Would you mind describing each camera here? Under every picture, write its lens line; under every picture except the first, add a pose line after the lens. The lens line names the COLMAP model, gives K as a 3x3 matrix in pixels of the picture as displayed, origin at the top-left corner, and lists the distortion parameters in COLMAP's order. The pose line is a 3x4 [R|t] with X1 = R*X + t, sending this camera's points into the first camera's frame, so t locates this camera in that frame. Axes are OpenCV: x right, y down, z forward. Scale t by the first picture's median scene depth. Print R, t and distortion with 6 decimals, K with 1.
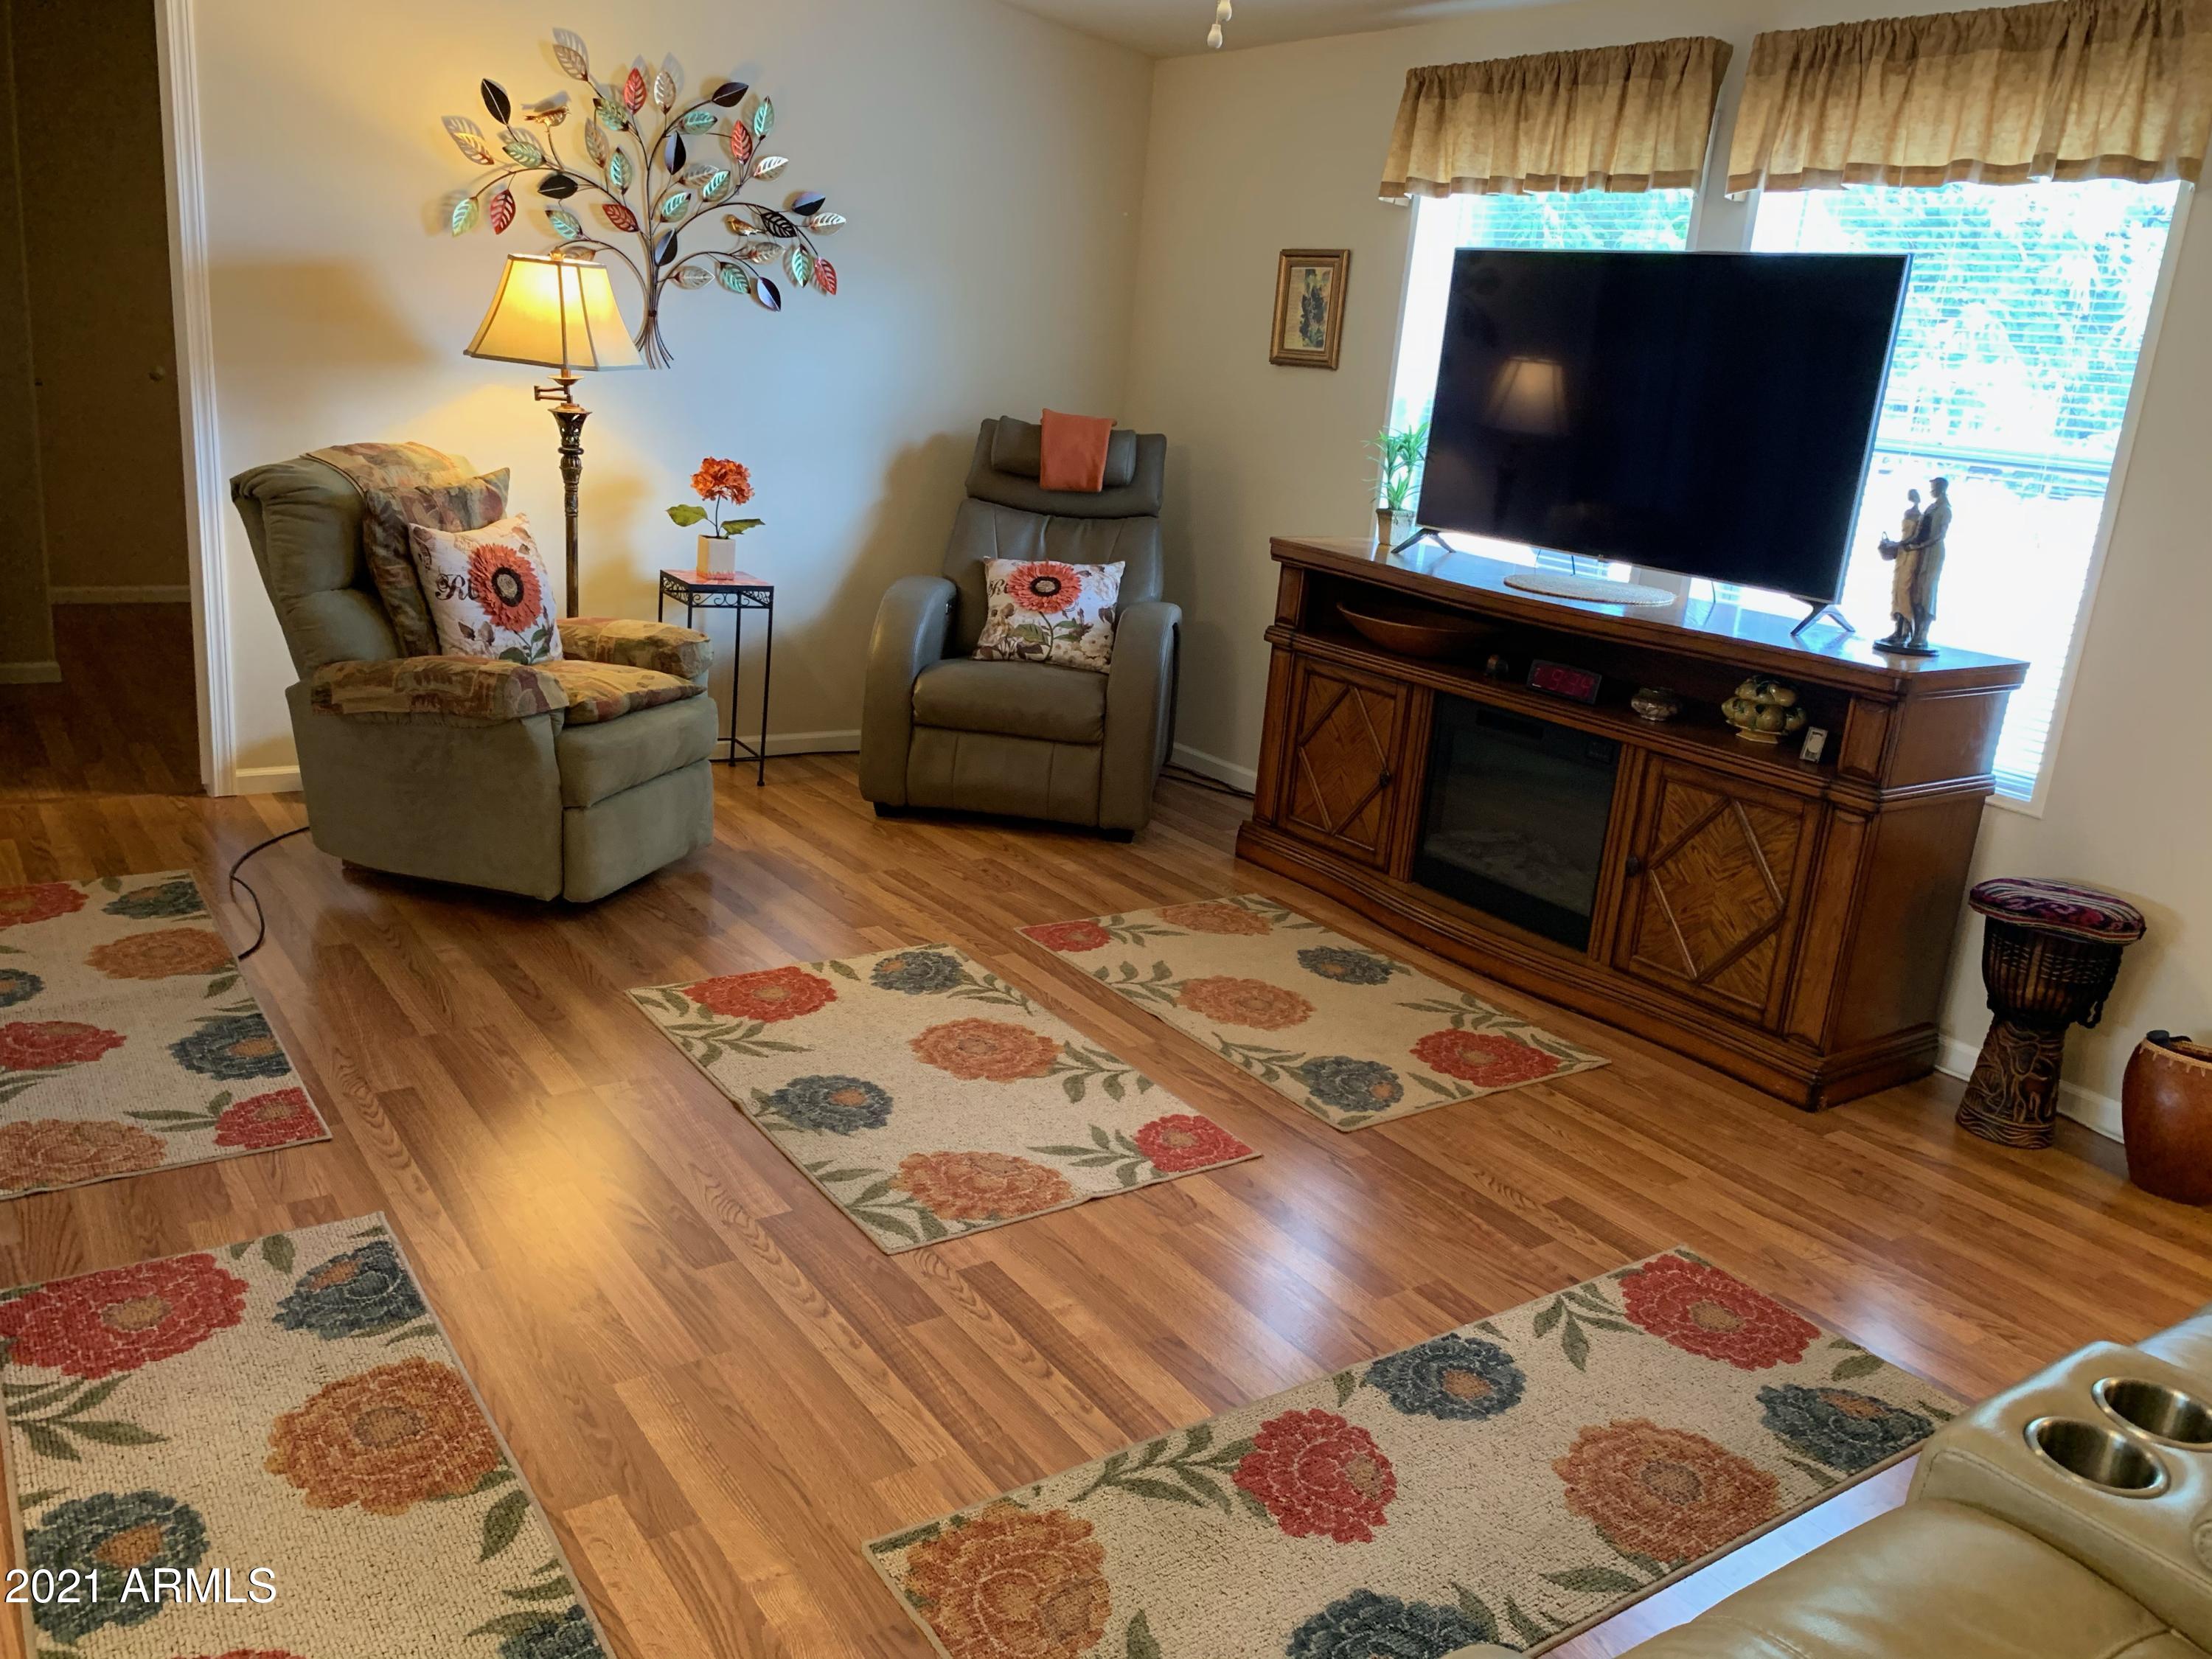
lens RADIAL K [[1718.1, 0, 1107.0], [0, 1718.1, 827.7], [0, 0, 1]] dist [0.008326, -0.011888]
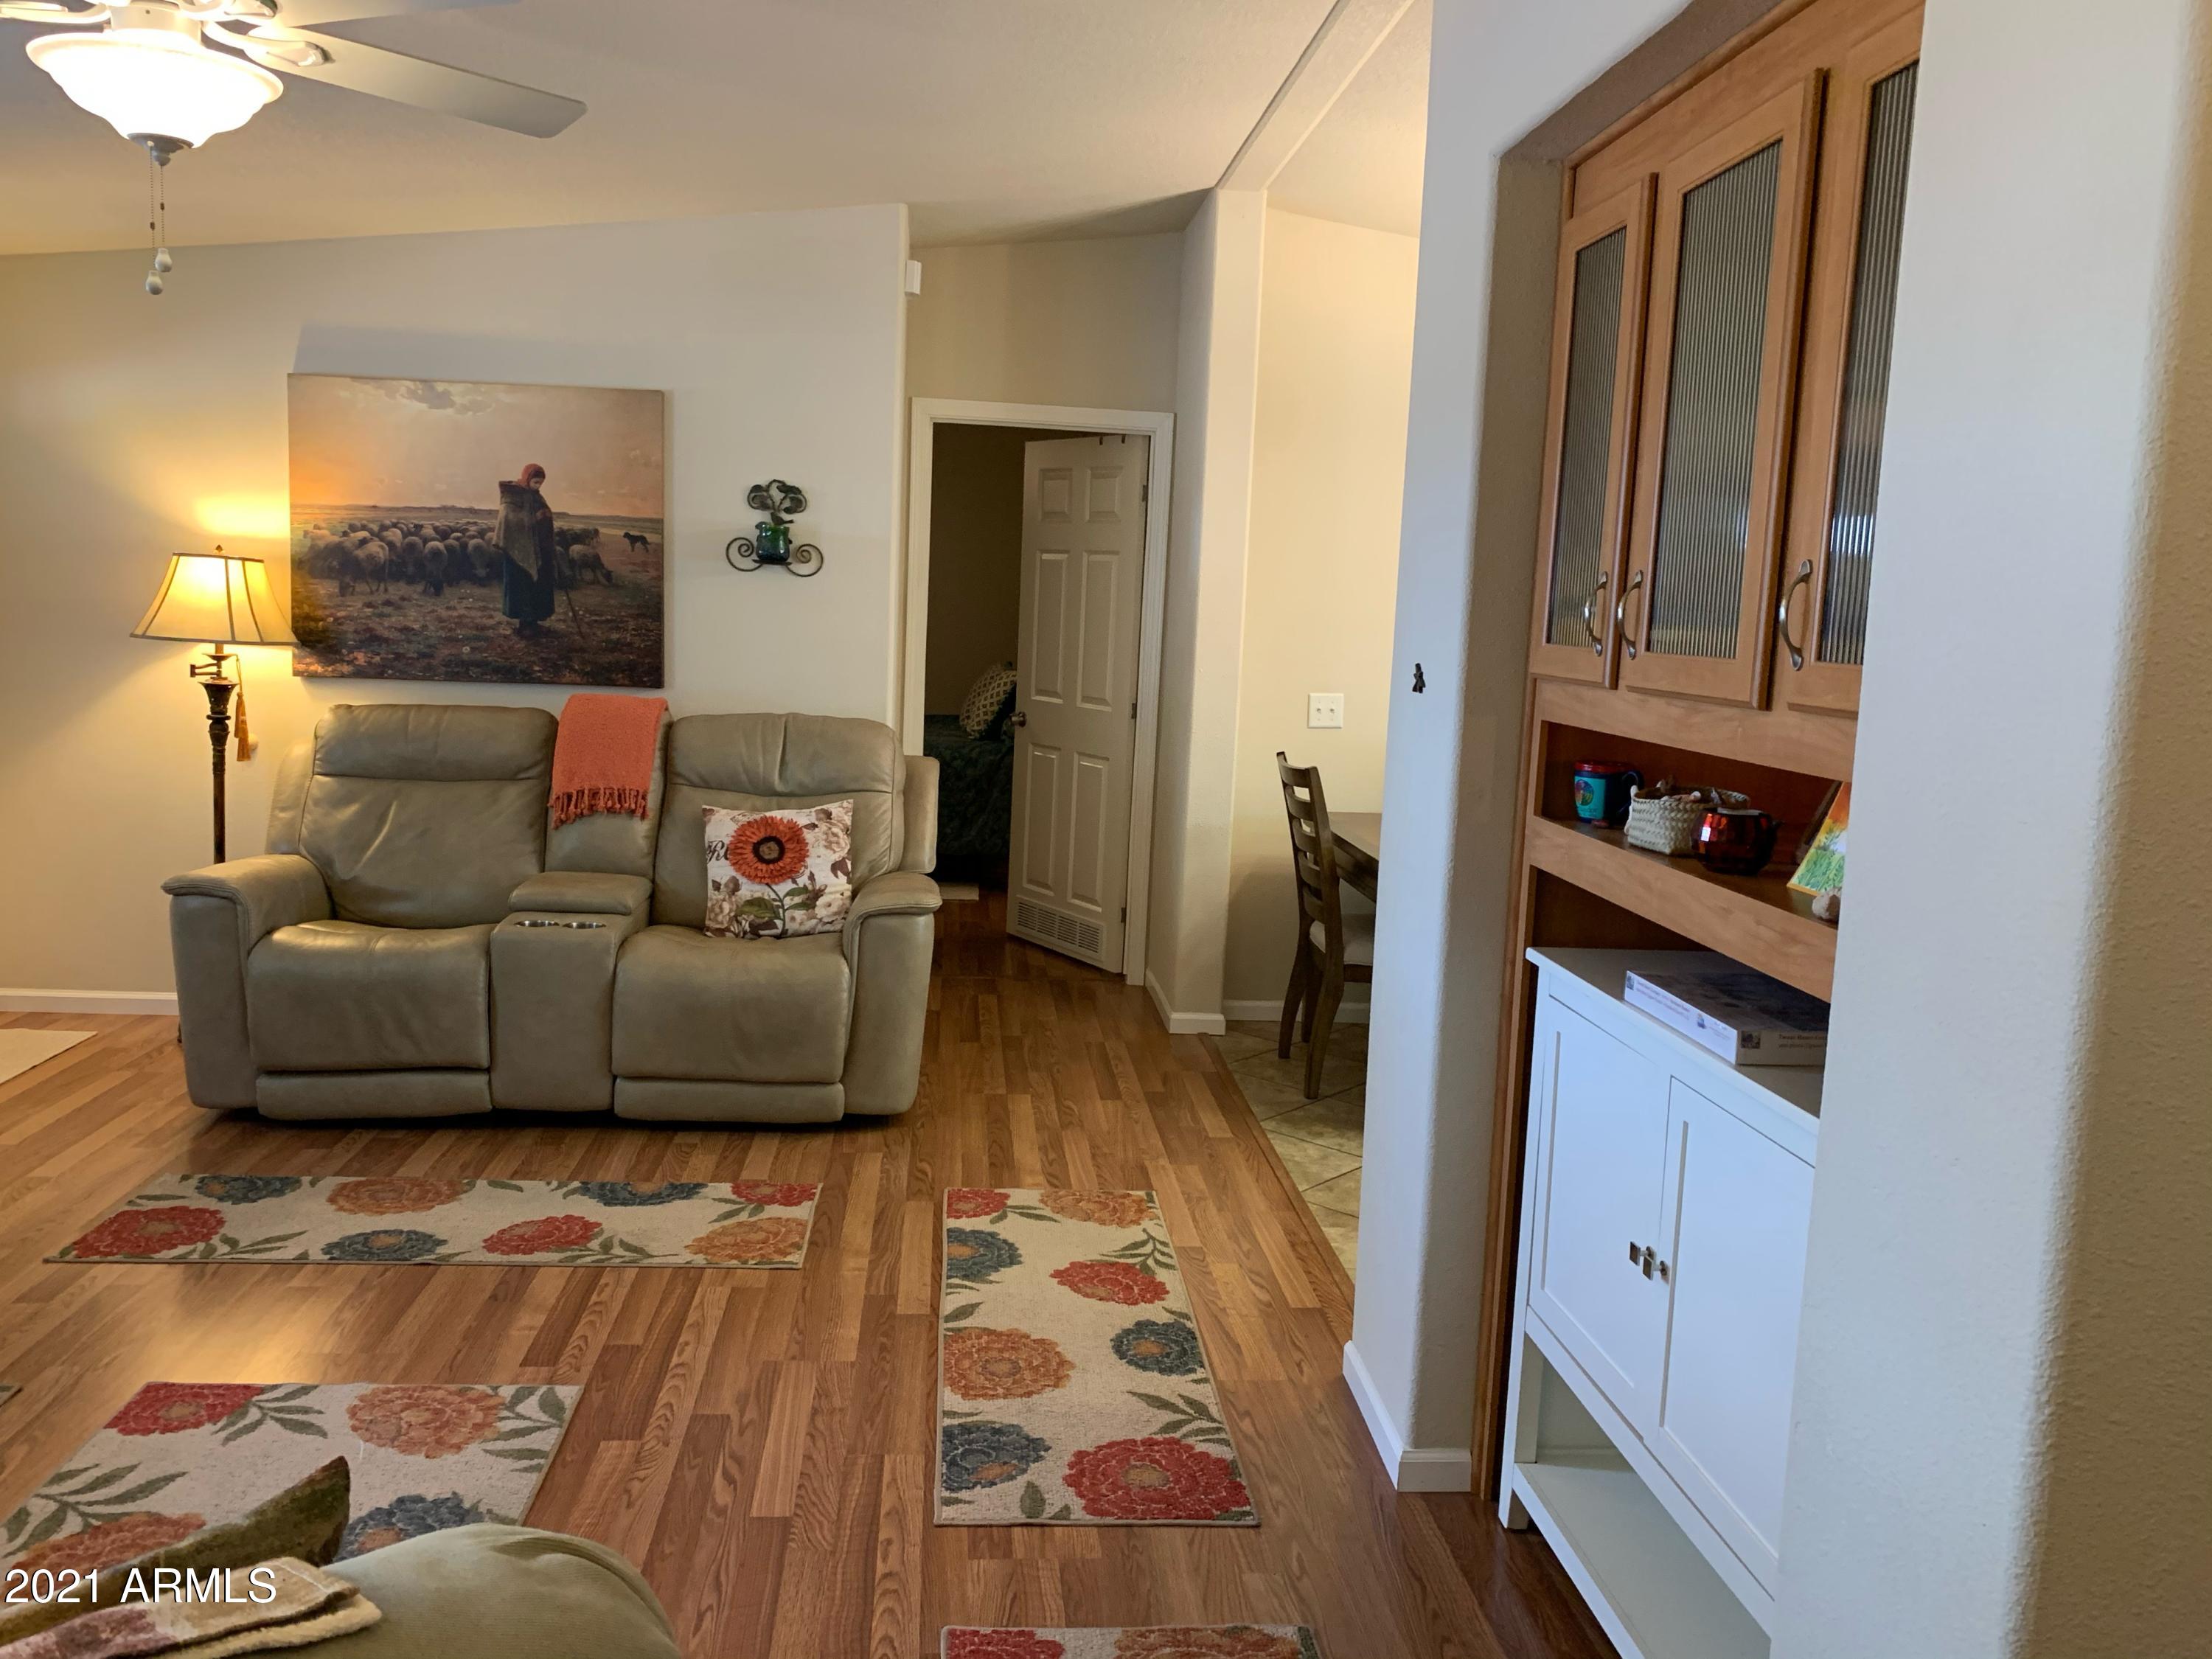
lens RADIAL K [[1718.1, 0, 1105.5], [0, 1718.1, 826.1], [0, 0, 1]] dist [0.008326, -0.011888]
pose [[-0.860141, -0.186026, 0.474922, -1.026625], [0.025523, 0.914254, 0.404336, -0.631103], [-0.509417, 0.359908, -0.781640, 1.790796]]
